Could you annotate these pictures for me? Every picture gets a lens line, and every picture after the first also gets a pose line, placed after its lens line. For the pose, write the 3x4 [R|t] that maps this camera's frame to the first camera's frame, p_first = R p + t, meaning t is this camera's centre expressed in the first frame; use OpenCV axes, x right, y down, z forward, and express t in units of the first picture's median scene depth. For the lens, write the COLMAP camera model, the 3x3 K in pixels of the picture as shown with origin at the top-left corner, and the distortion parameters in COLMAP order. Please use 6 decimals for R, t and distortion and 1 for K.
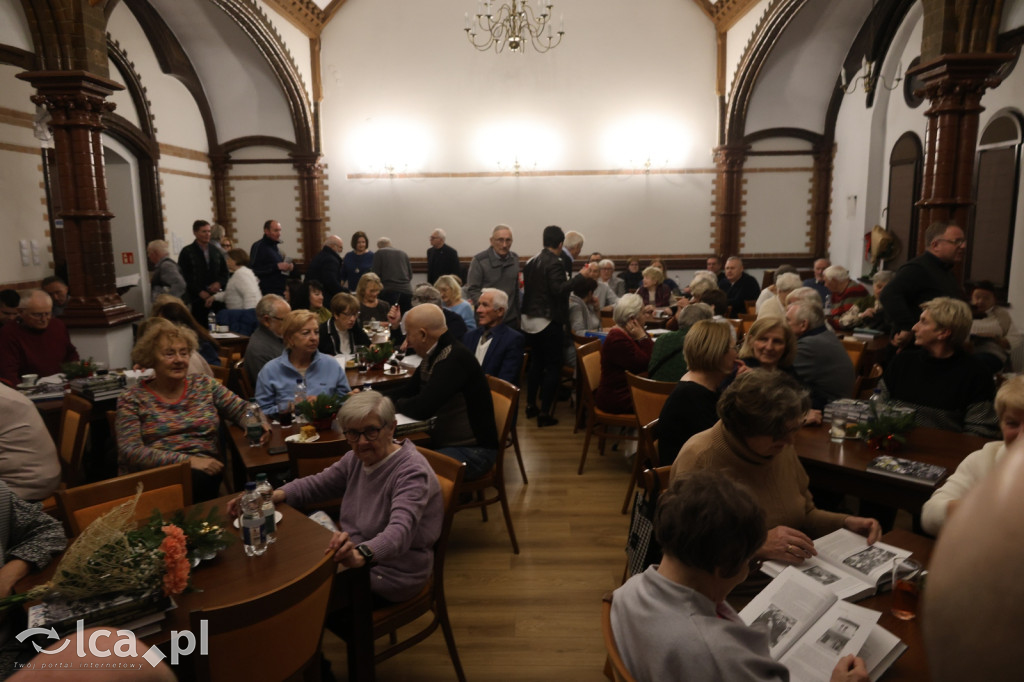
lens RADIAL K [[711.5, 0, 532.7], [0, 711.5, 359.0], [0, 0, 1]] dist [-0.008772, 0.012335]
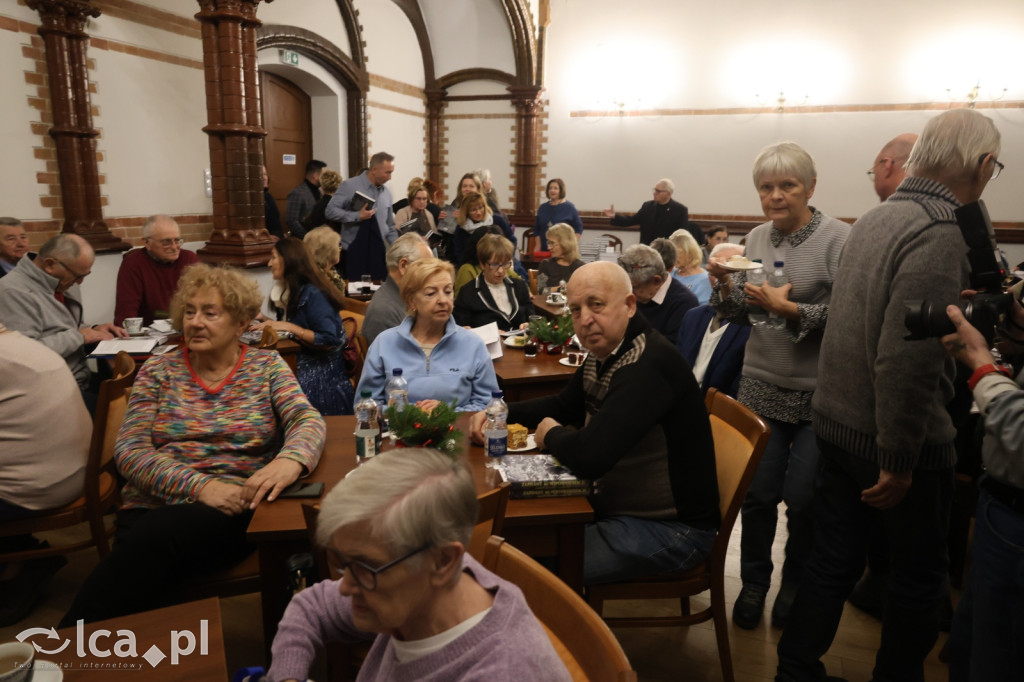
lens RADIAL K [[711.5, 0, 508.3], [0, 711.5, 343.2], [0, 0, 1]] dist [-0.008772, 0.012335]
pose [[0.935574, 0.098275, -0.339180, -0.012507], [-0.089987, 0.995135, 0.040117, -0.009841], [0.341472, -0.007010, 0.939866, 0.176675]]
